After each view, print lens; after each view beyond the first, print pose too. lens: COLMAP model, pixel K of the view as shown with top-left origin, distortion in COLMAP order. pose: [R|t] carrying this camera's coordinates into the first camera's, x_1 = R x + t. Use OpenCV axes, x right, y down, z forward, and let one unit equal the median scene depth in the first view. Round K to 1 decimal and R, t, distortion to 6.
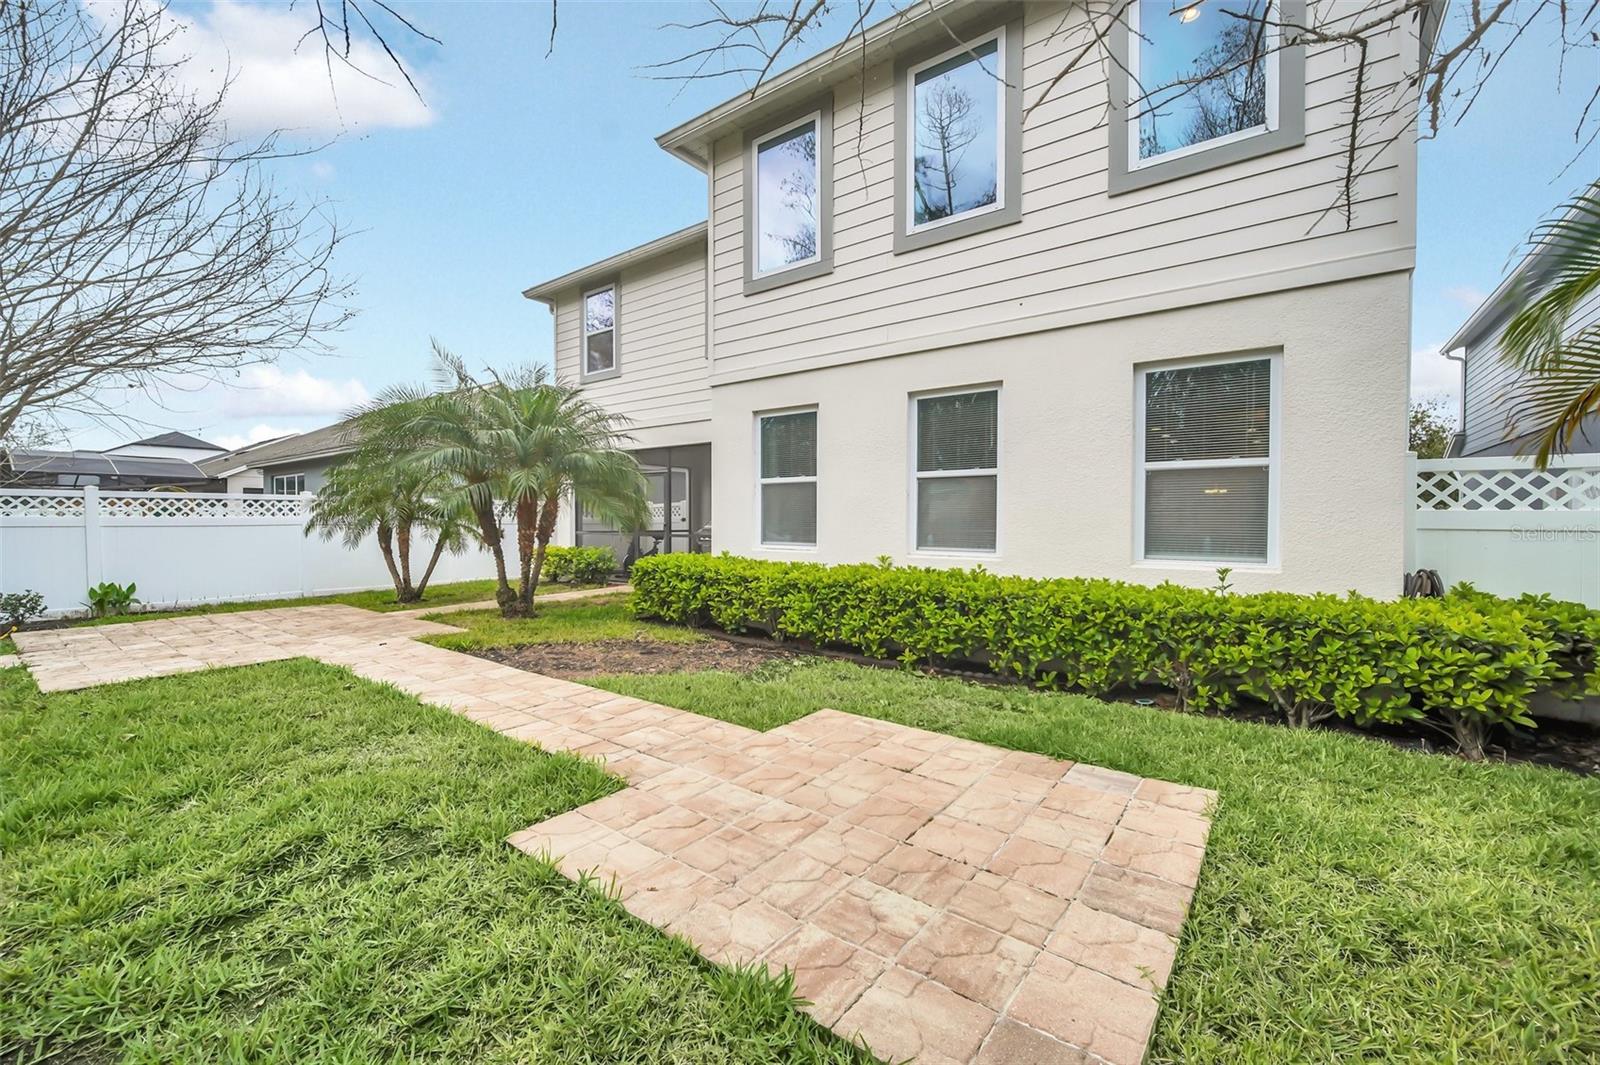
lens RADIAL K [[656.4, 0, 800.0], [0, 656.4, 532.5], [0, 0, 1]] dist [0.000927, 0.000053]
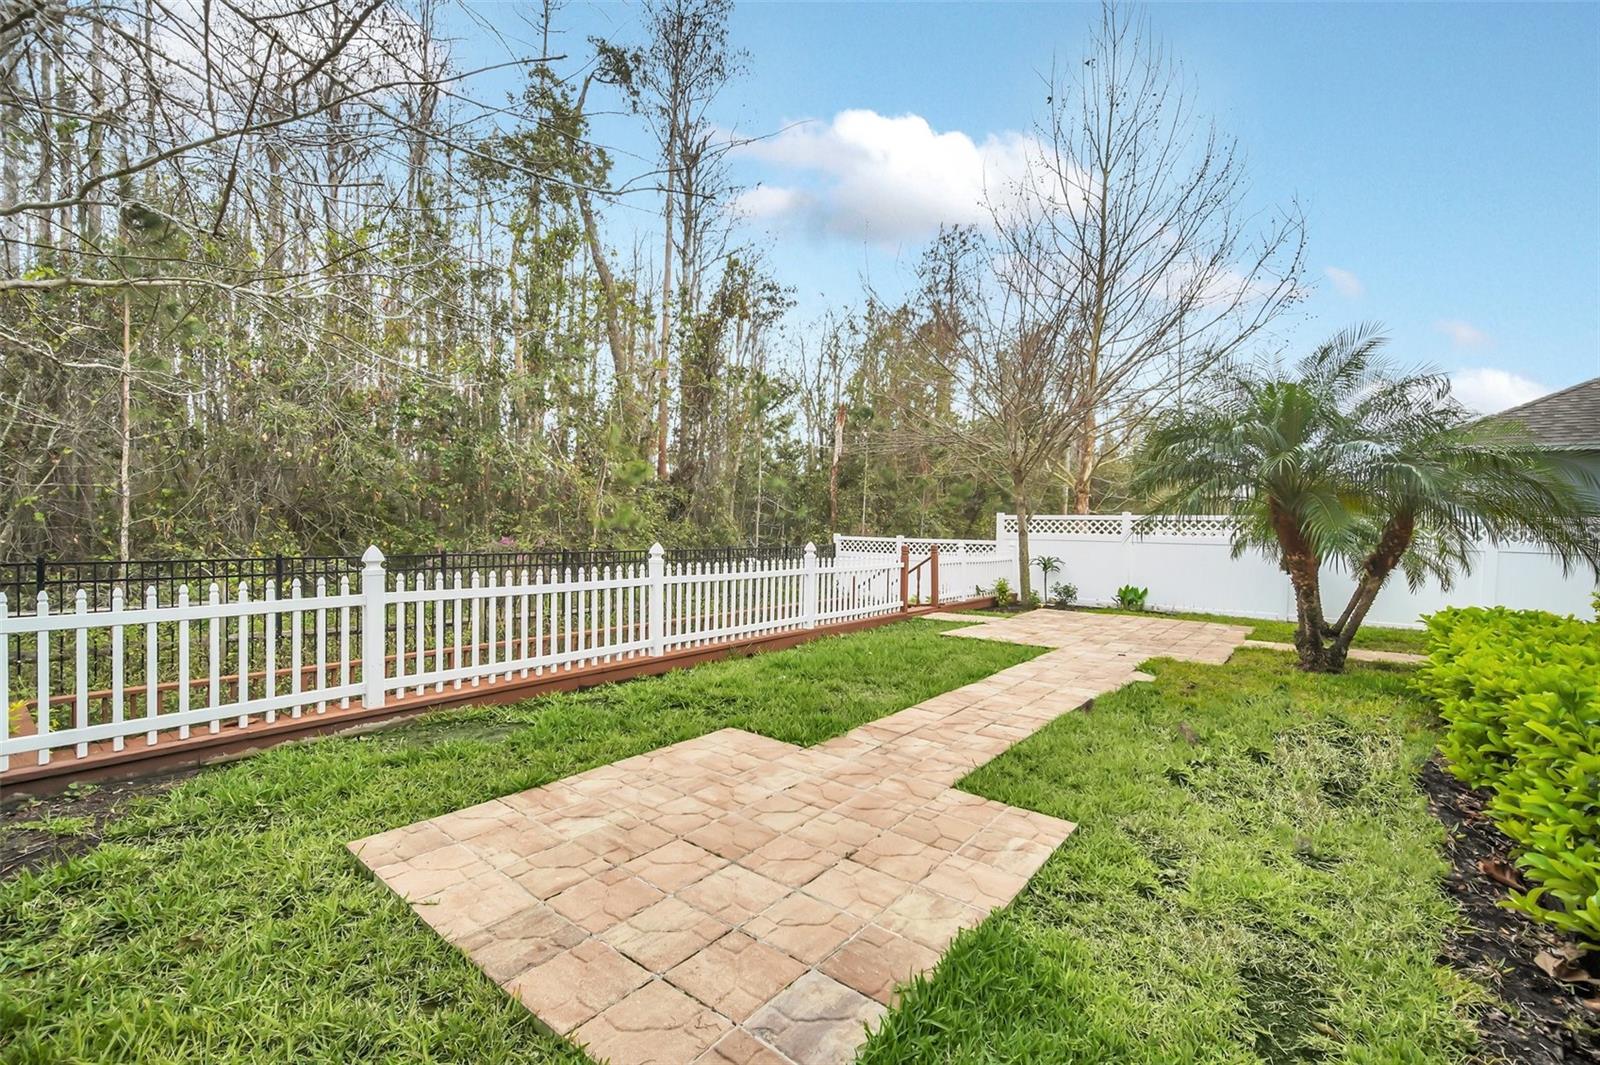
lens RADIAL K [[706.5, 0, 800.0], [0, 706.5, 532.5], [0, 0, 1]] dist [-0.000336, -0.000076]
pose [[-0.047088, 0.004655, -0.998880, 0.957101], [-0.040866, 0.999143, 0.006583, -0.029199], [0.998054, 0.041130, -0.046857, 0.911261]]
